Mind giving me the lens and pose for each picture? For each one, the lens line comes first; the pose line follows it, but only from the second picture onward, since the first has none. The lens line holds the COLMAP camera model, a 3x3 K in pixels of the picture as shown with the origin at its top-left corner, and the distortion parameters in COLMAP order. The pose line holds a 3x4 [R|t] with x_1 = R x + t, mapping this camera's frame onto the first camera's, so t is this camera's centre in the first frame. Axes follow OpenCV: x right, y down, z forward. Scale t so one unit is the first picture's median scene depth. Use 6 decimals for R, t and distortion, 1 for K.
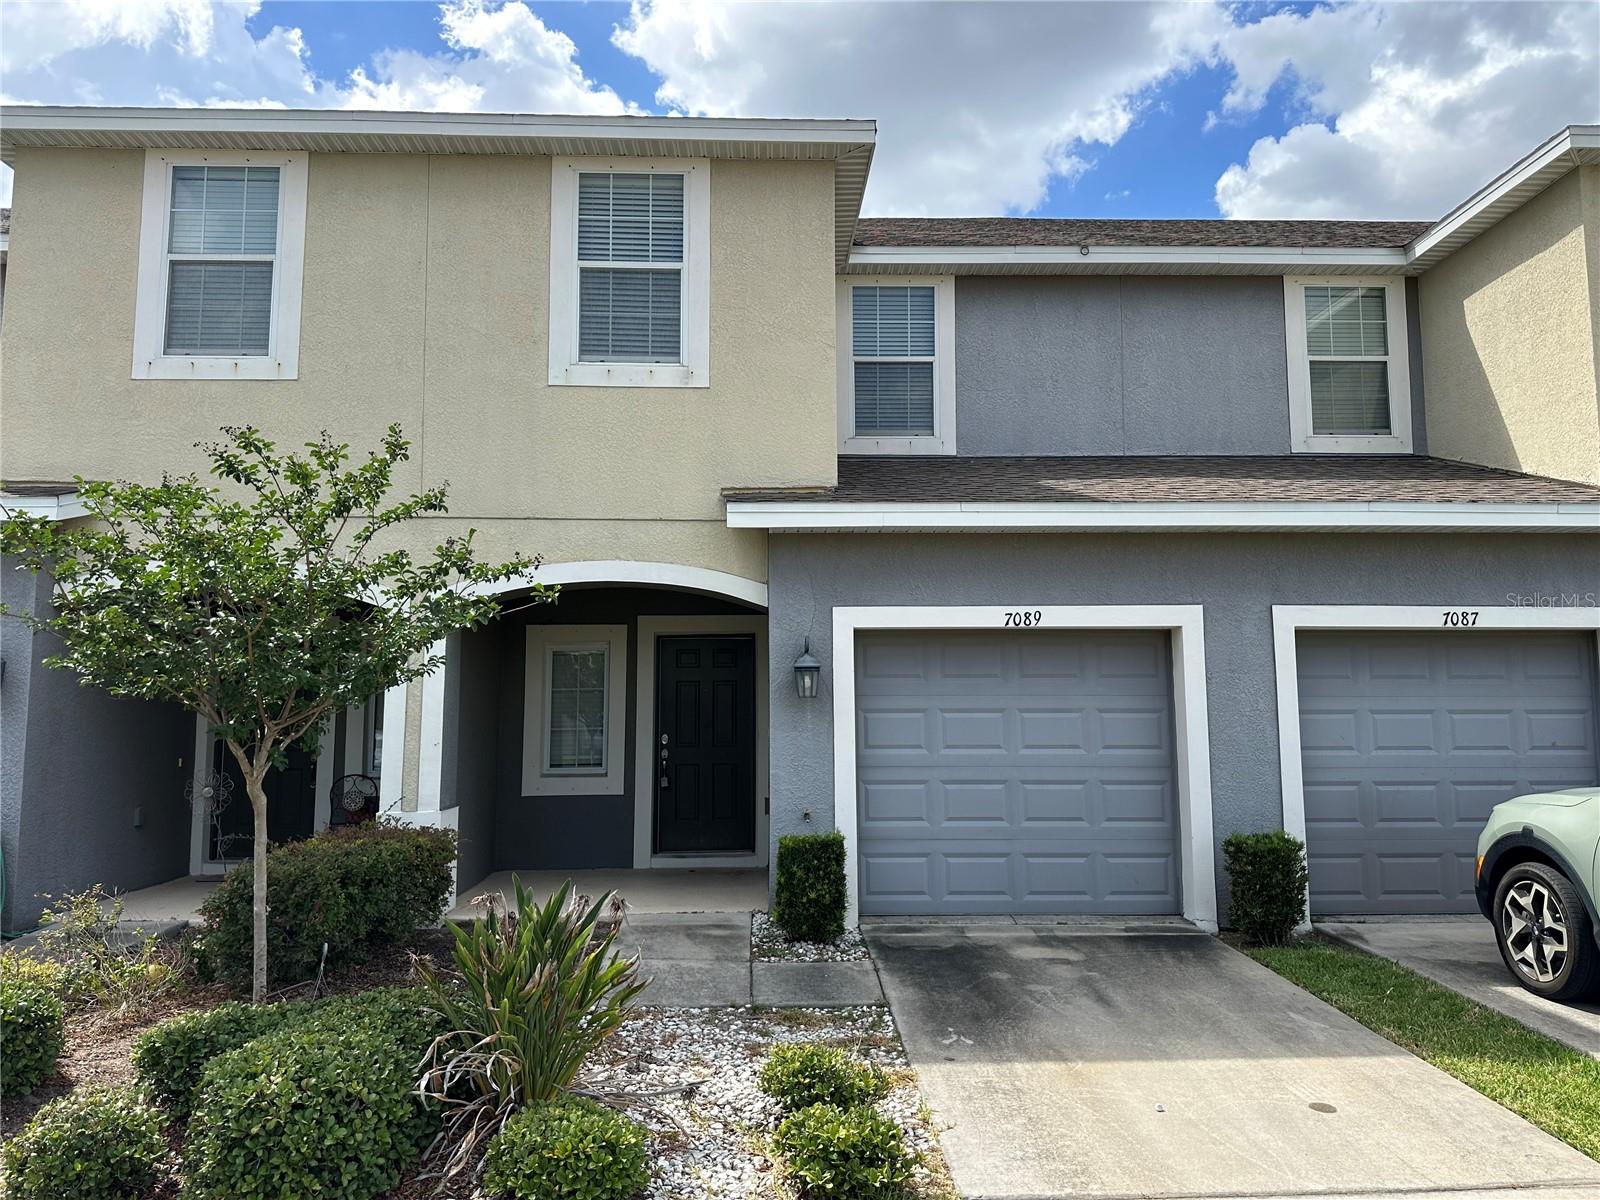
lens RADIAL K [[1122.1, 0, 799.6], [0, 1122.1, 593.5], [0, 0, 1]] dist [0.020332, -0.019601]
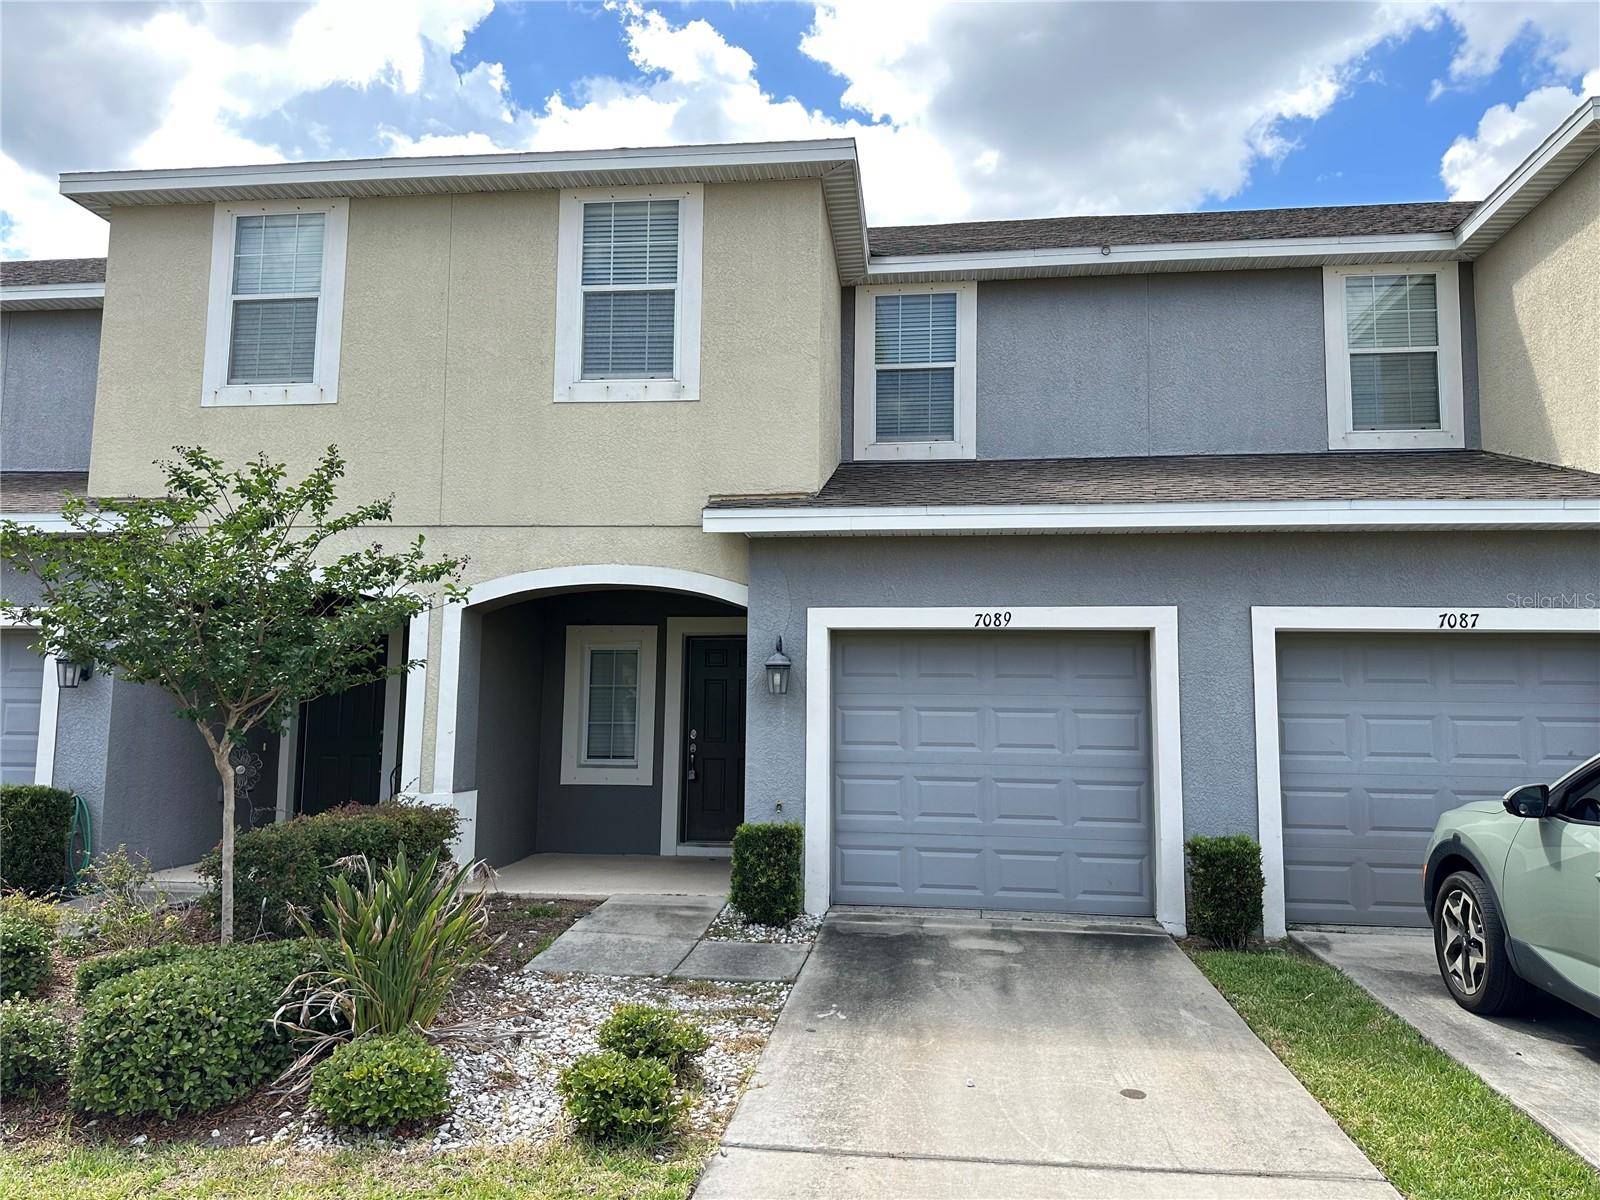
lens RADIAL K [[1122.1, 0, 804.5], [0, 1122.1, 601.5], [0, 0, 1]] dist [0.020332, -0.019601]
pose [[0.988296, 0.000199, -0.152548, 0.183874], [0.000177, 0.999997, 0.002447, 0.003619], [0.152548, -0.002446, 0.988293, -0.031329]]
